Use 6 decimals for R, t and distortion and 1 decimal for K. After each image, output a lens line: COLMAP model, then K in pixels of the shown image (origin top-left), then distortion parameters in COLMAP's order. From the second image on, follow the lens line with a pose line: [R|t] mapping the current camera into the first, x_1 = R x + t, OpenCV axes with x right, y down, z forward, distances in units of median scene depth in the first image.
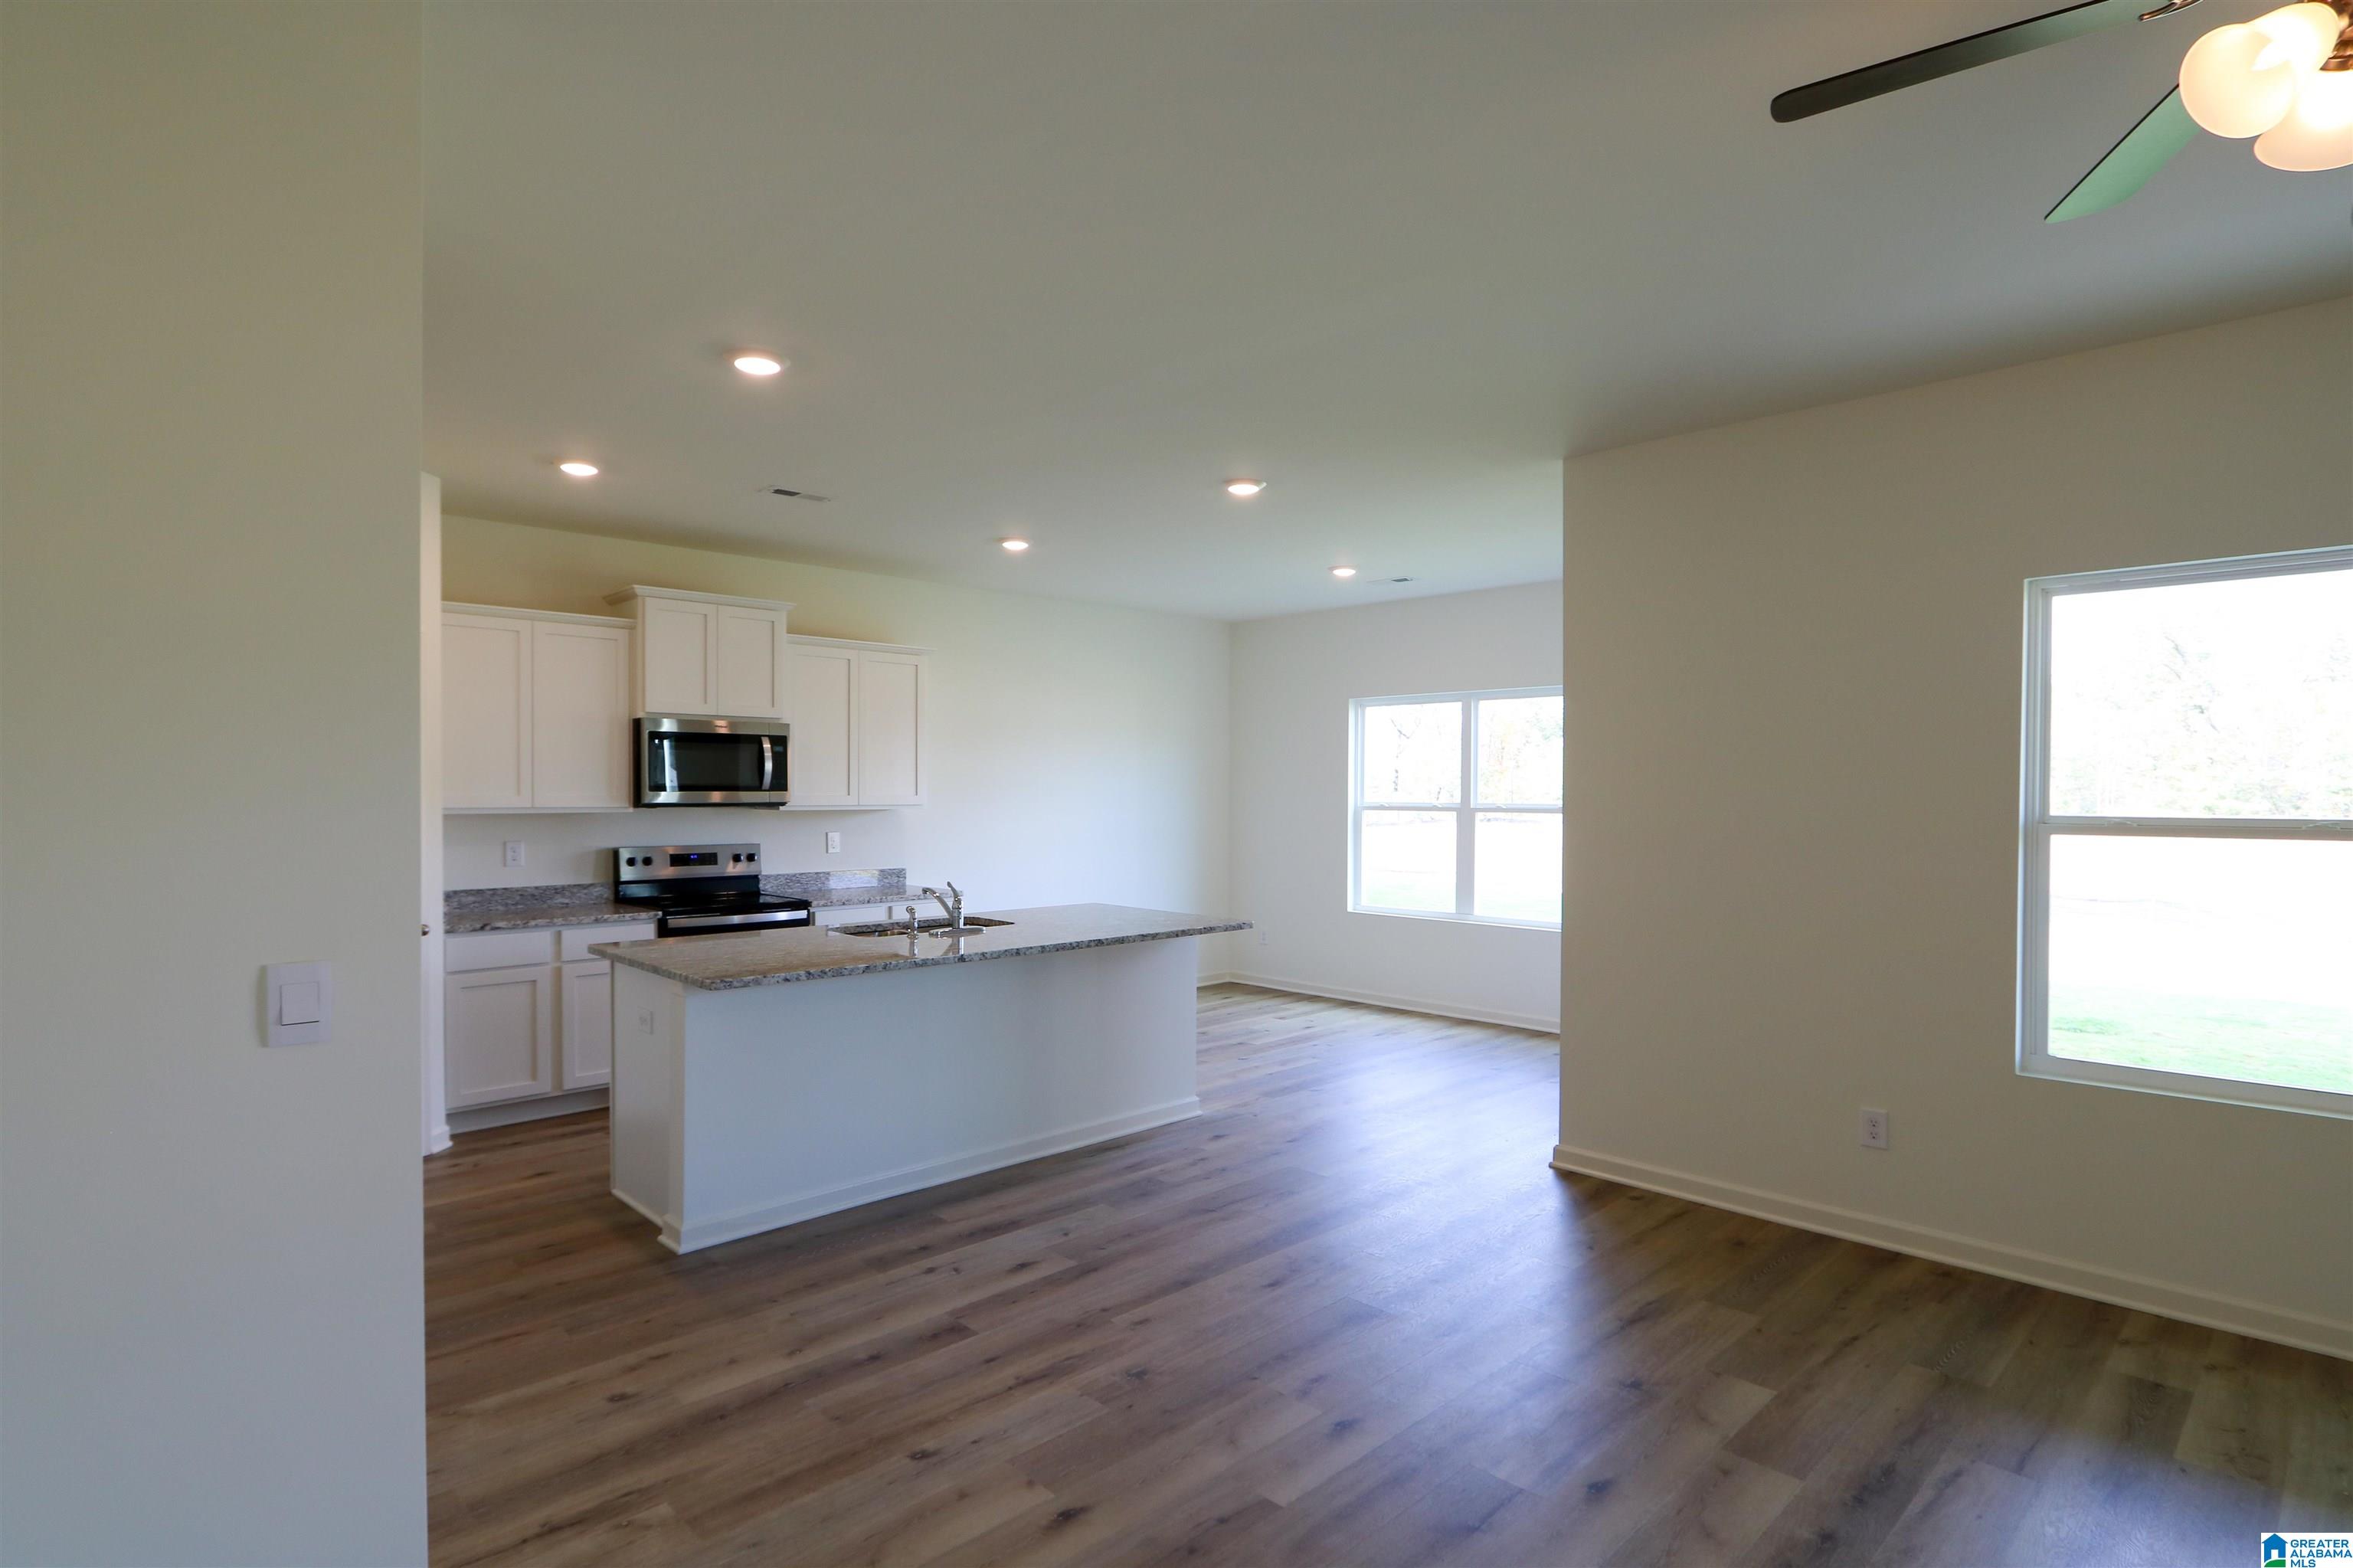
lens RADIAL K [[1203.9, 0, 1172.6], [0, 1203.9, 805.7], [0, 0, 1]] dist [-0.015231, -0.000361]
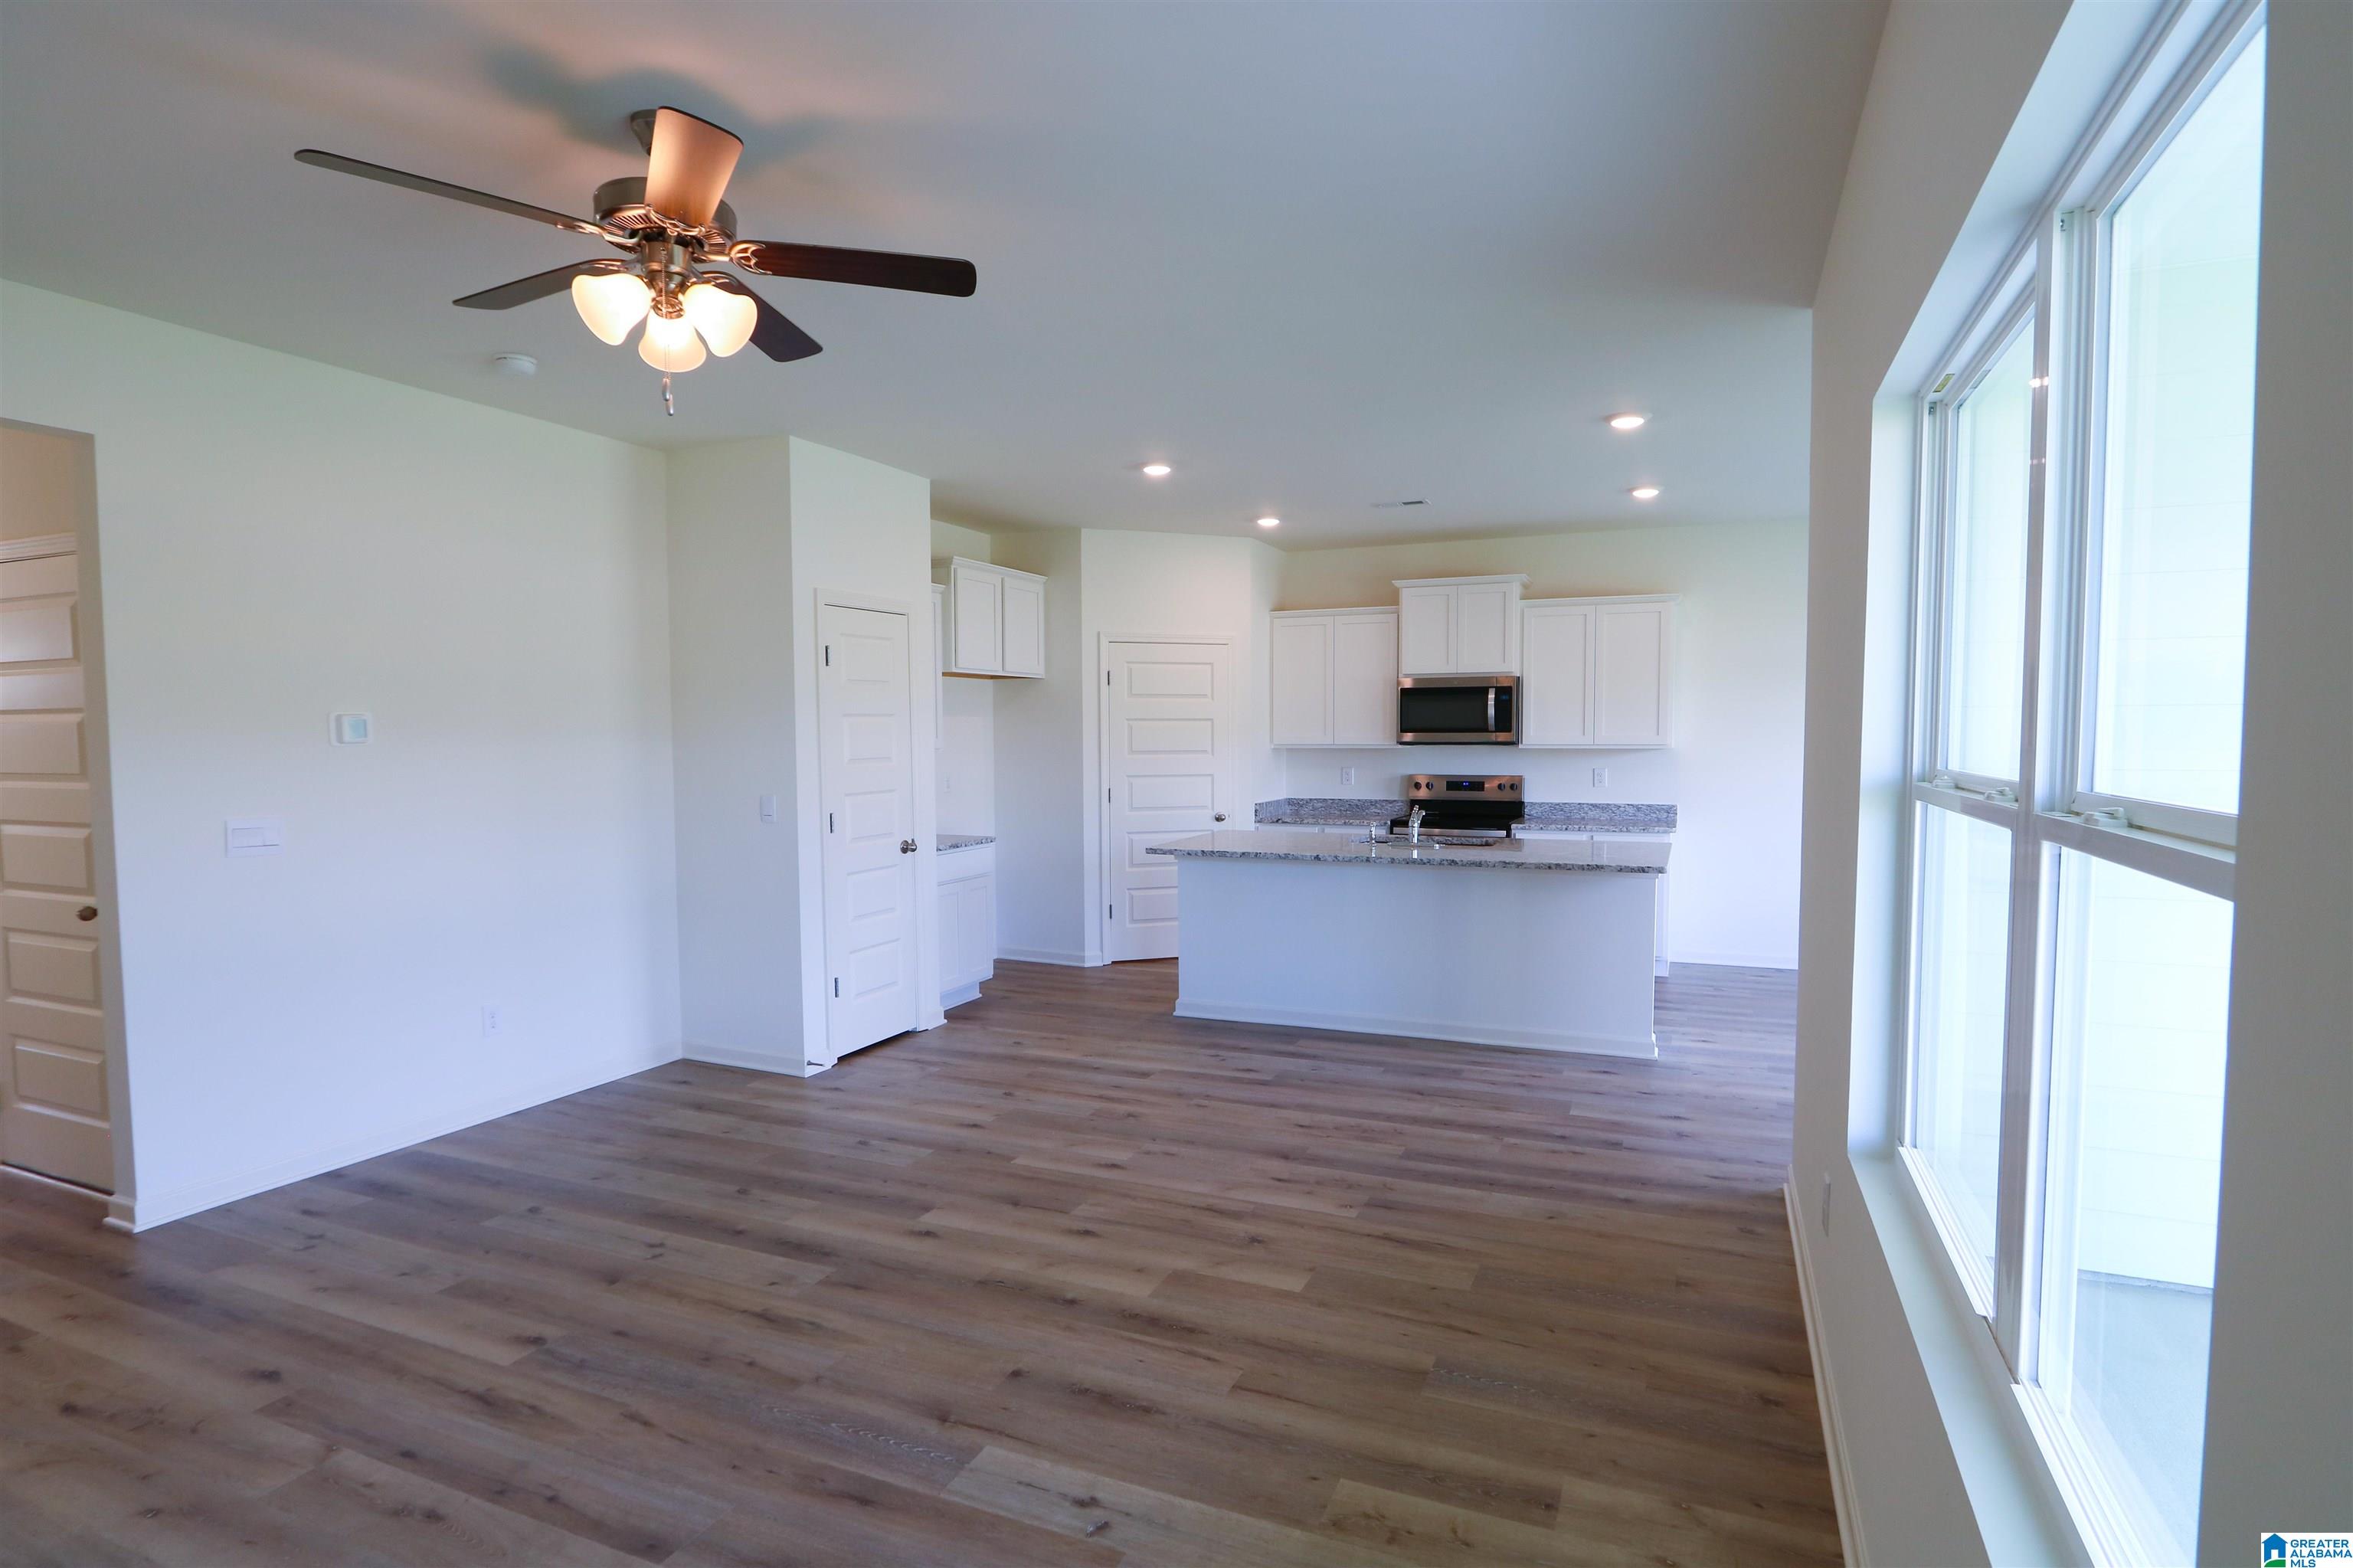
lens RADIAL K [[1203.9, 0, 1172.6], [0, 1203.9, 805.7], [0, 0, 1]] dist [-0.015231, -0.000361]
pose [[0.376762, 0.052466, -0.924823, 0.739888], [-0.004915, 0.998494, 0.054643, -0.003093], [0.926297, -0.016042, 0.376453, 0.253069]]
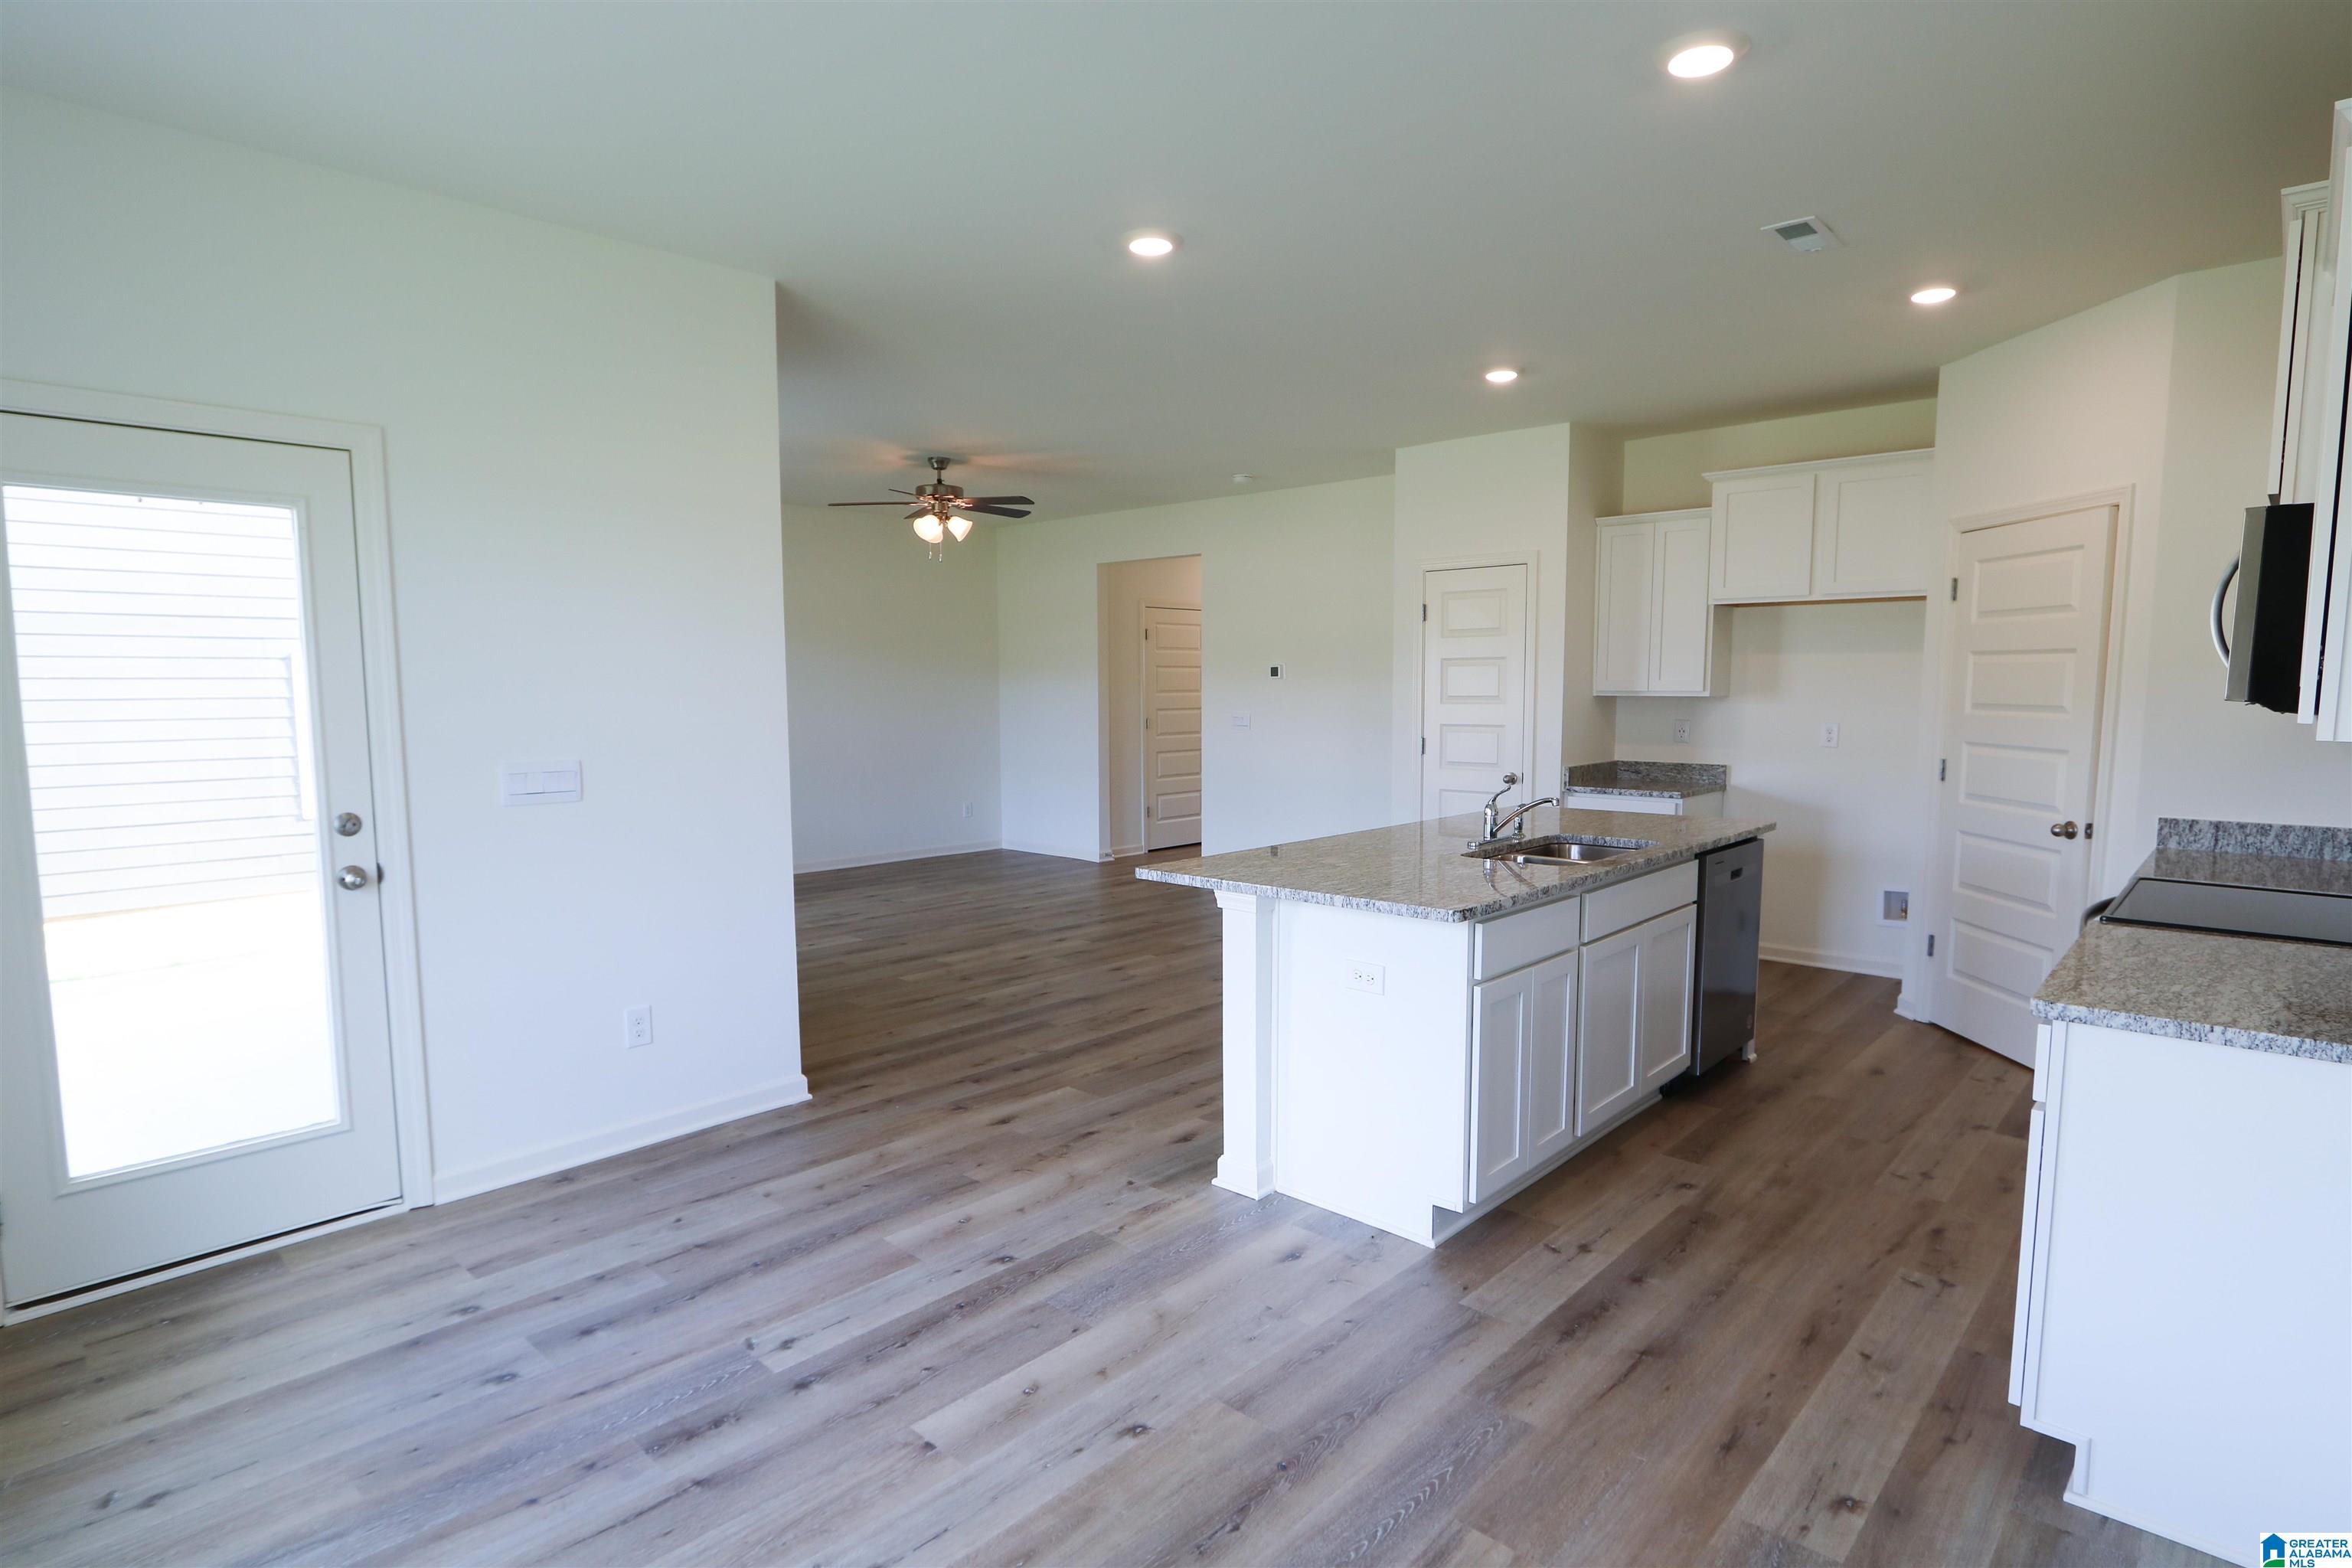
lens RADIAL K [[1203.4, 0, 1172.1], [0, 1203.4, 805.7], [0, 0, 1]] dist [-0.015231, -0.000361]
pose [[-0.998739, 0.005087, -0.049946, 0.073644], [-0.000706, 0.993333, 0.115277, -0.015204], [0.050200, 0.115167, -0.992077, 1.537177]]
